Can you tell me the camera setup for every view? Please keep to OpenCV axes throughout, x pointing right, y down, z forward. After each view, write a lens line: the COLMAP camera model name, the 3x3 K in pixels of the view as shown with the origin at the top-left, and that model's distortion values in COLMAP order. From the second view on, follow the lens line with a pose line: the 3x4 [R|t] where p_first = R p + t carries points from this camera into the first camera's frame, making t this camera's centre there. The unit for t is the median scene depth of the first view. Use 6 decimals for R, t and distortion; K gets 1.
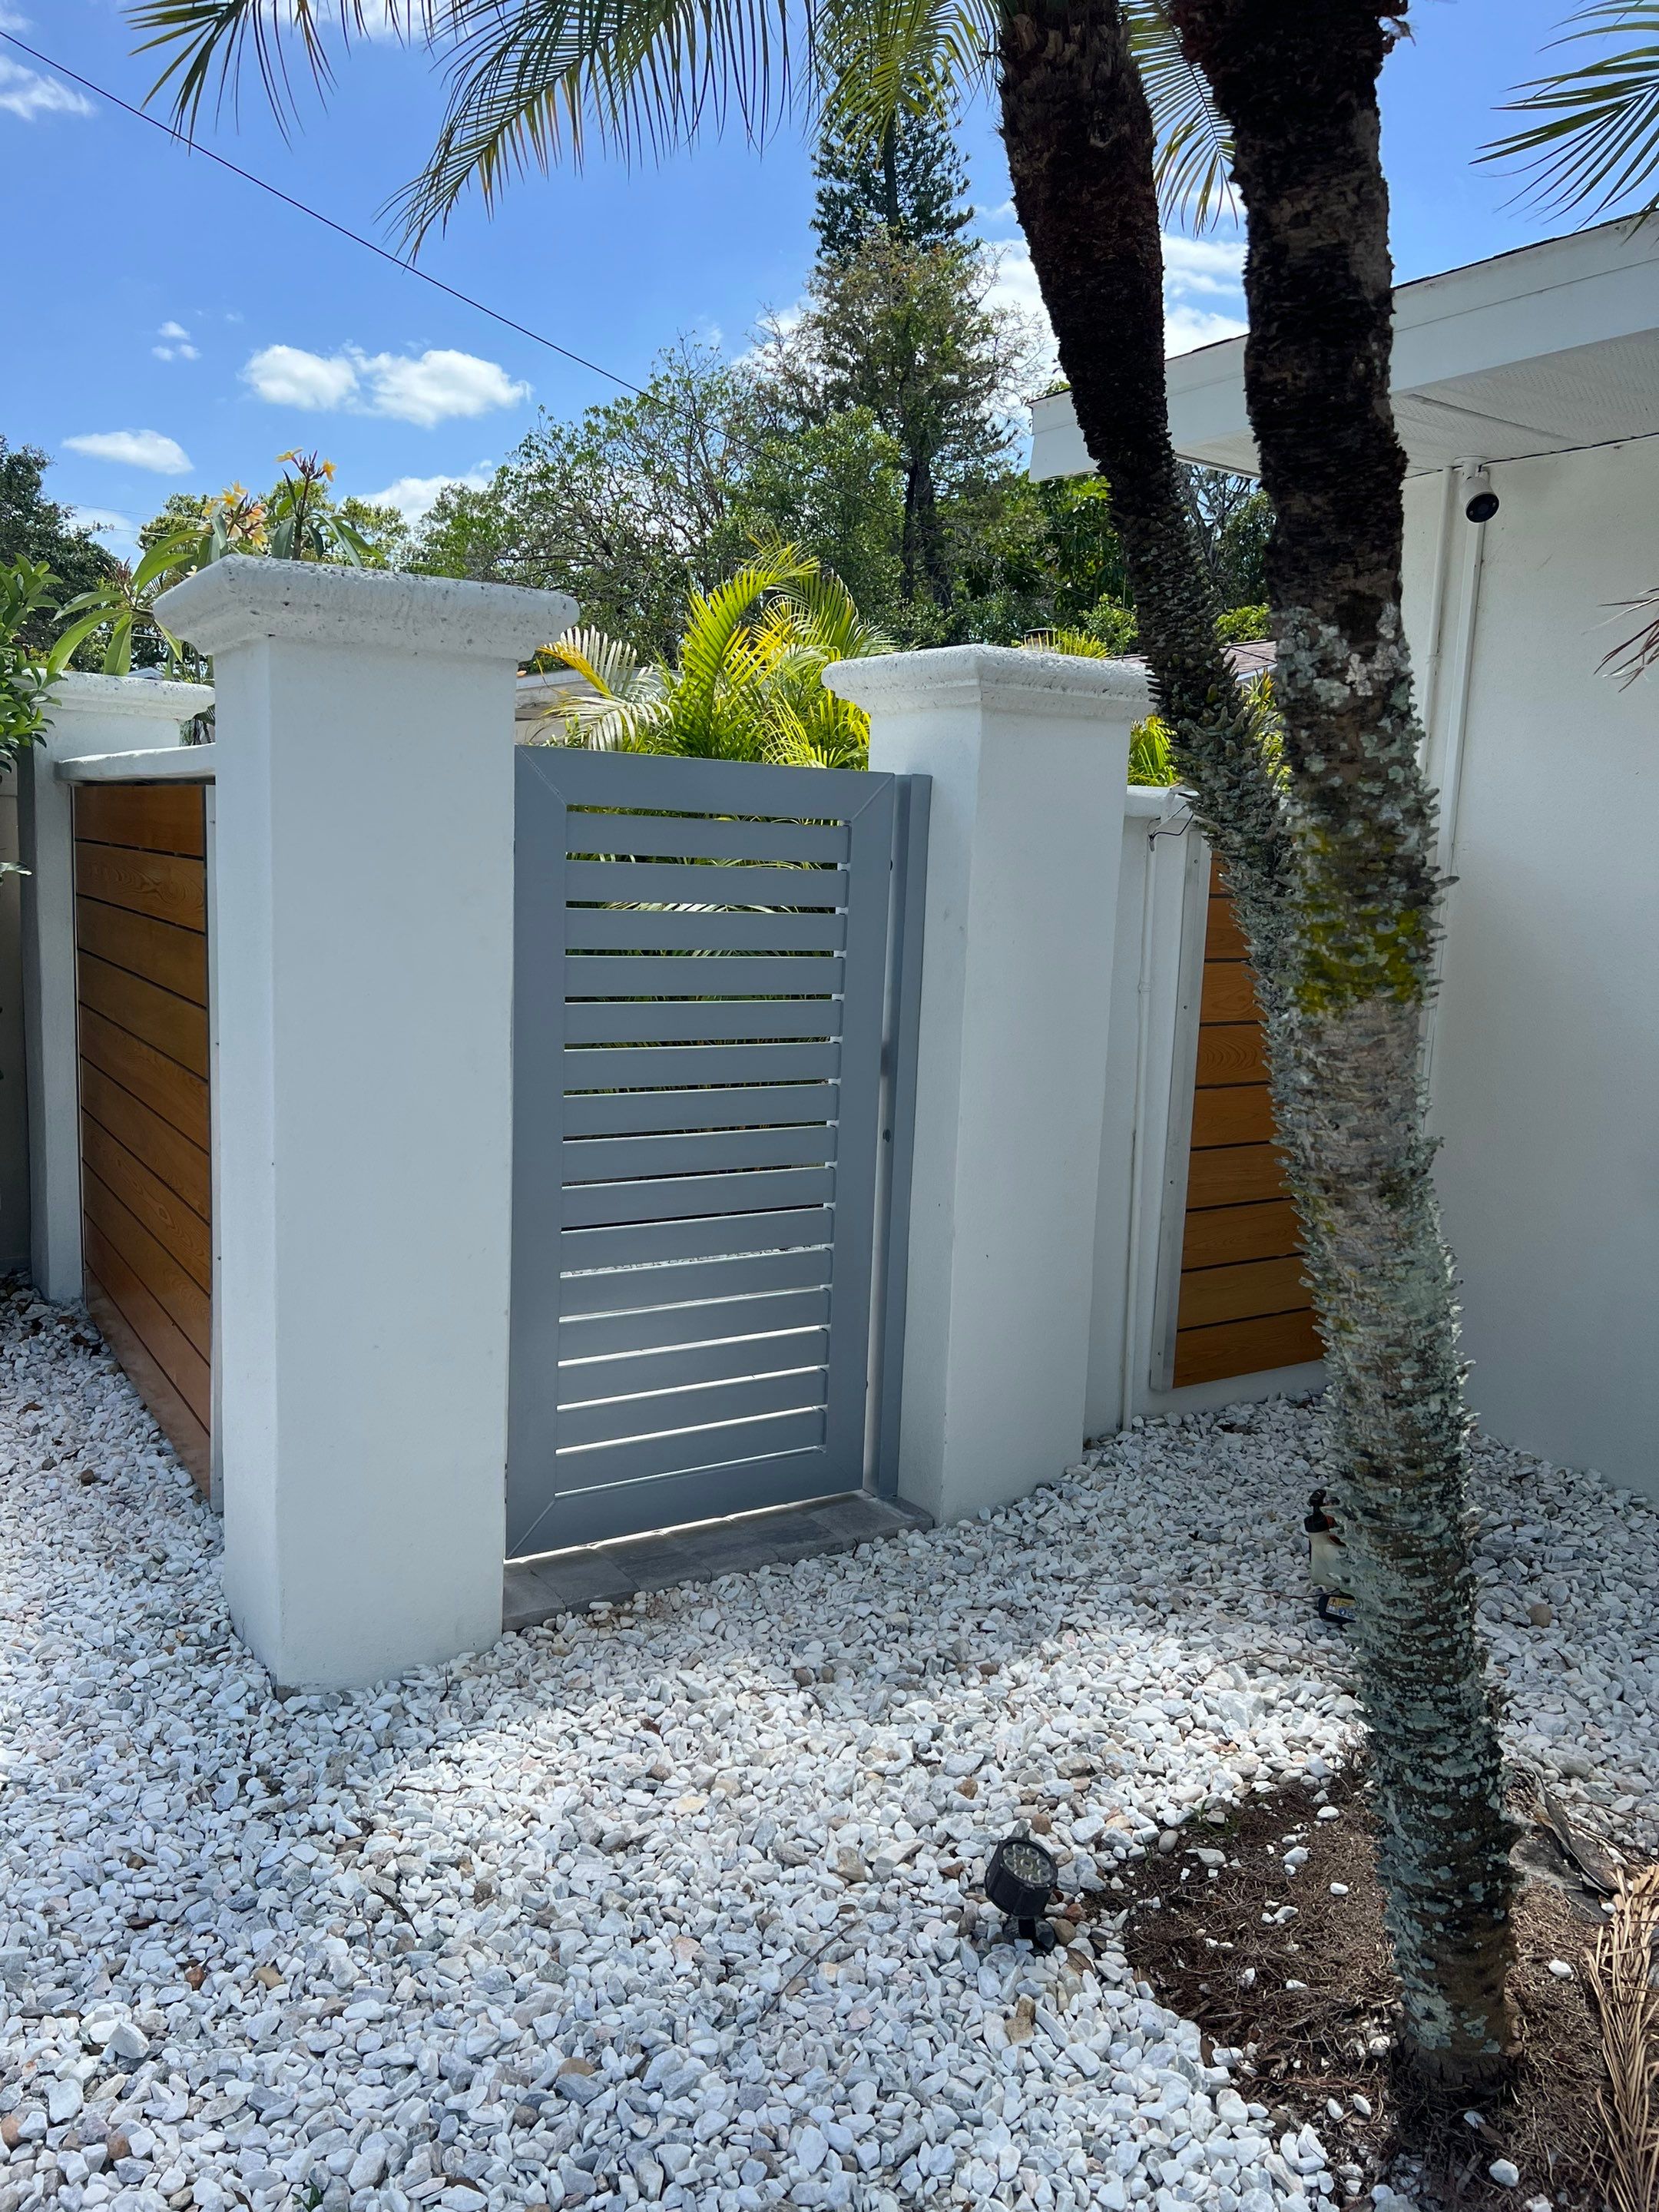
lens RADIAL K [[1663.4, 0, 827.6], [0, 1663.4, 1110.4], [0, 0, 1]] dist [0.030389, -0.044373]
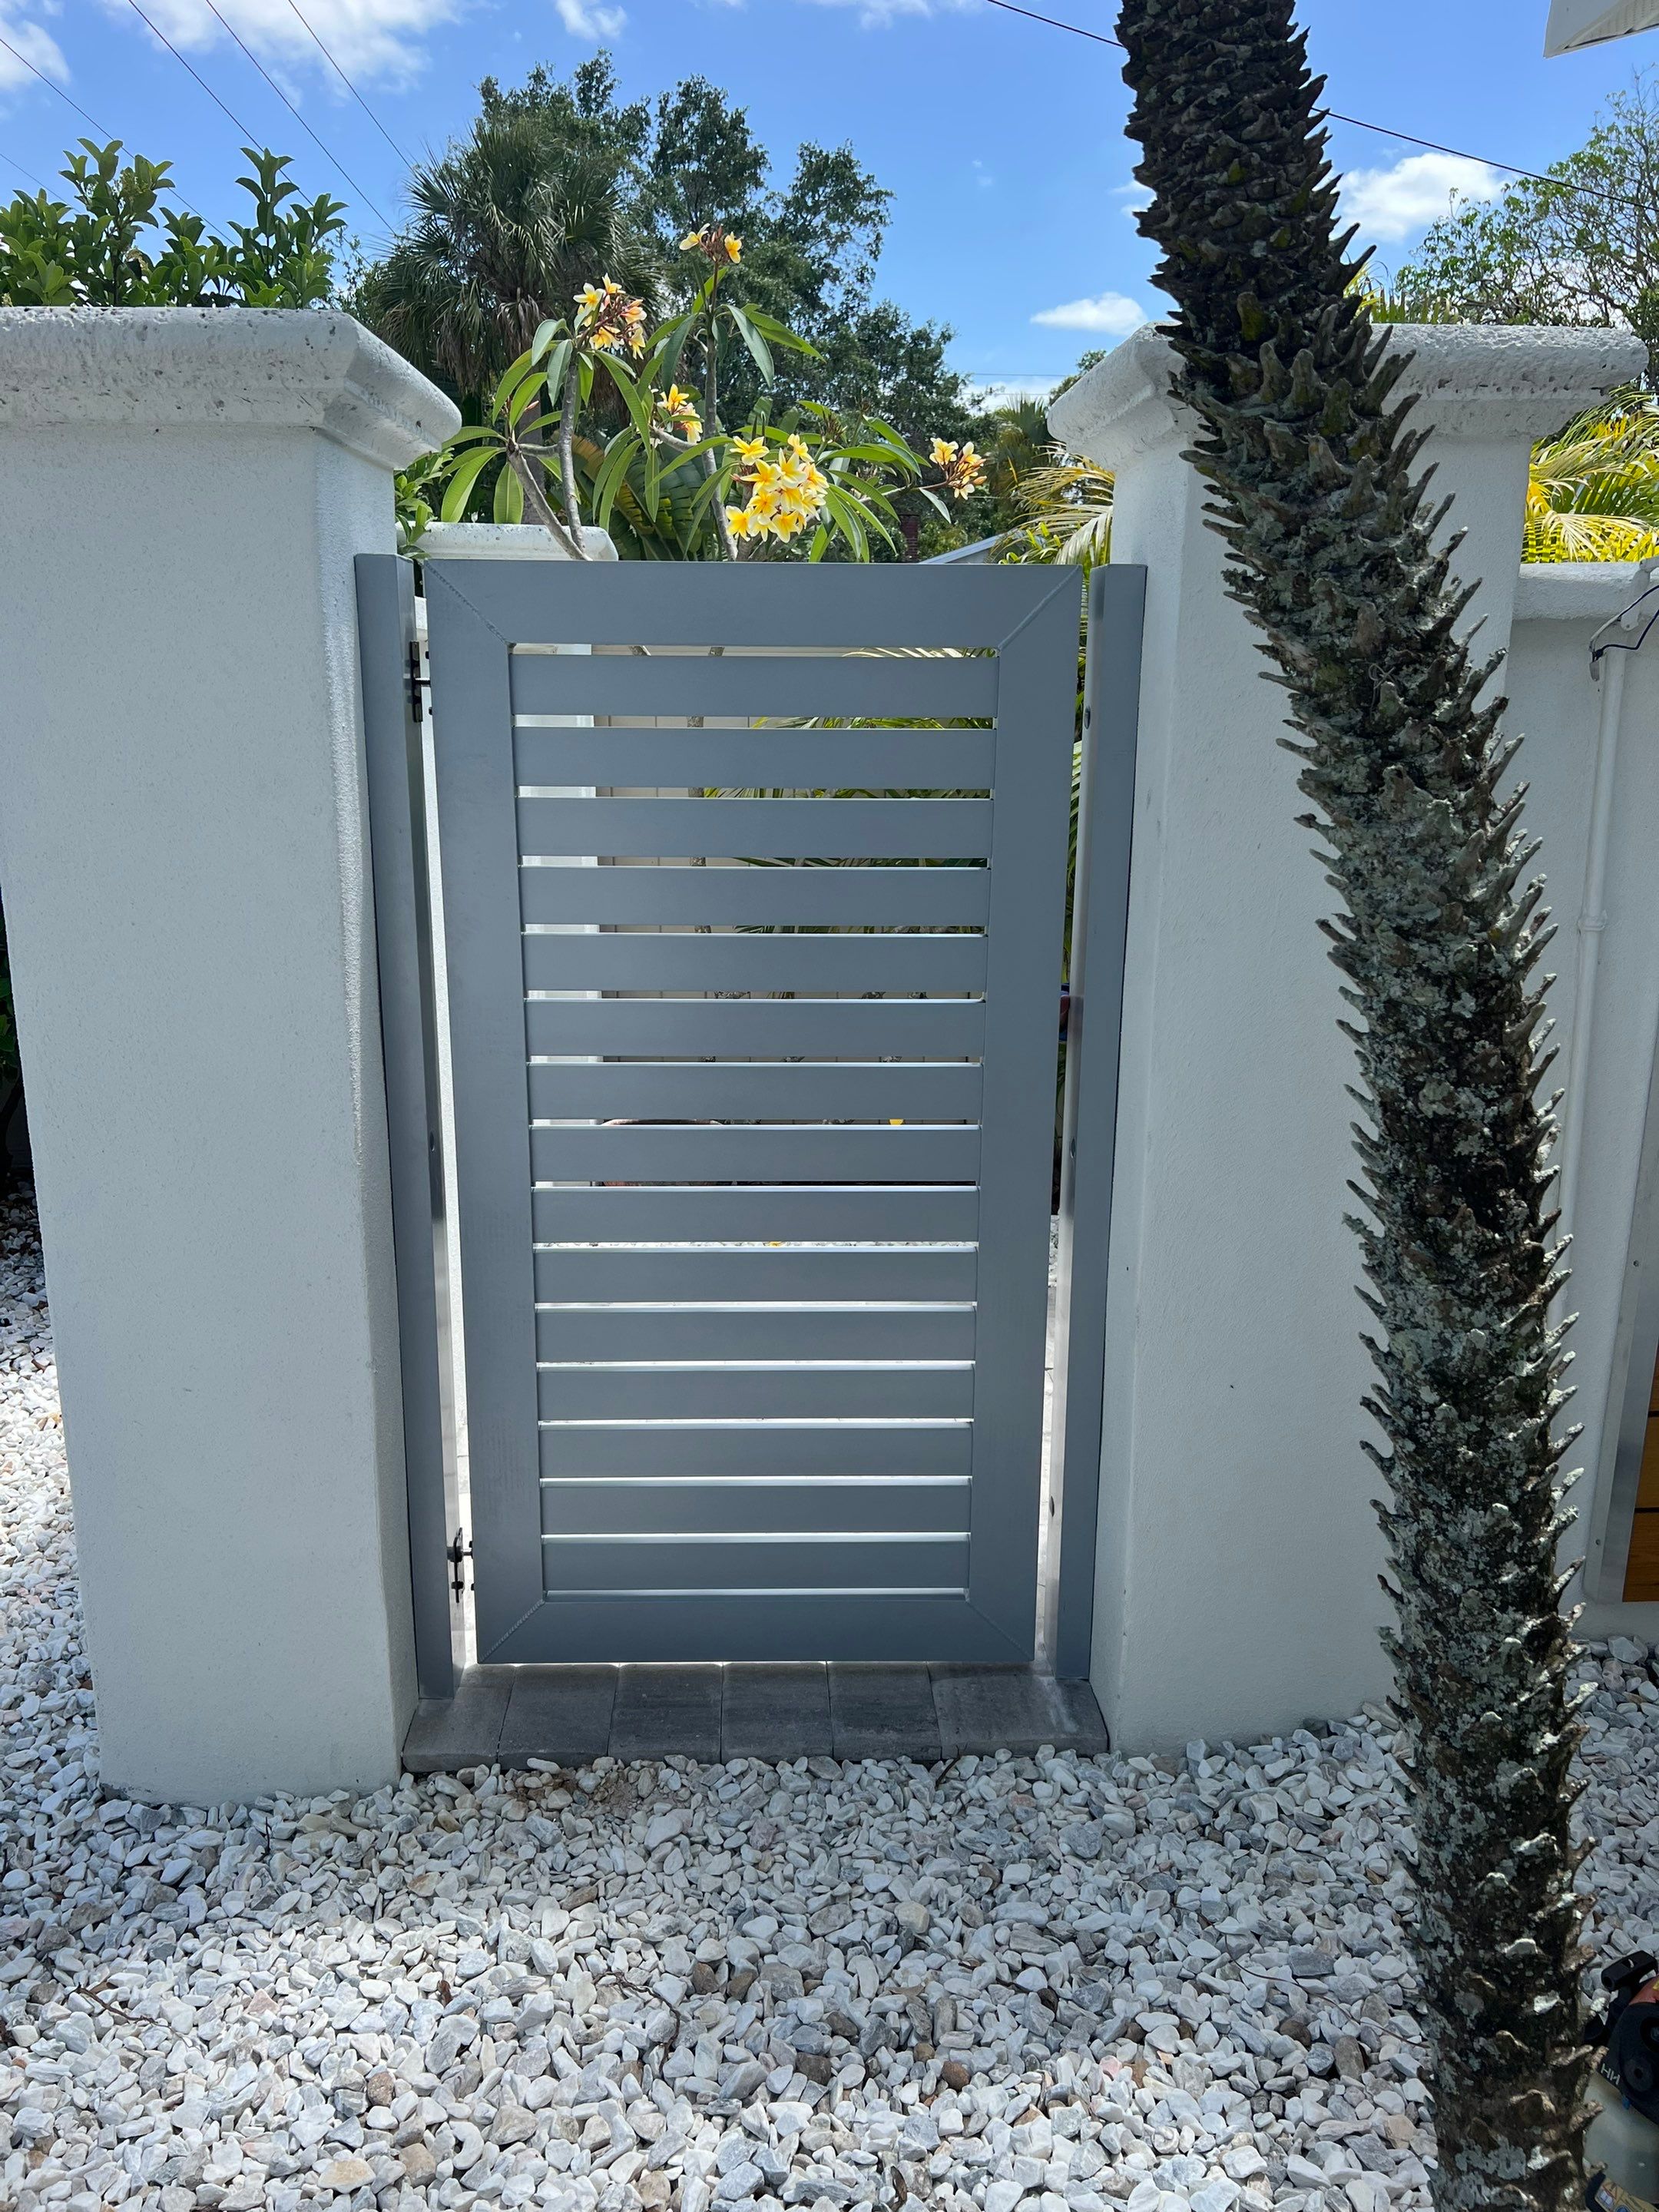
lens RADIAL K [[1663.4, 0, 827.6], [0, 1663.4, 1110.4], [0, 0, 1]] dist [0.030389, -0.044373]
pose [[0.862588, 0.090165, -0.497807, 0.295621], [-0.047855, 0.994120, 0.097139, -0.061599], [0.503638, -0.059968, 0.861831, 0.431784]]
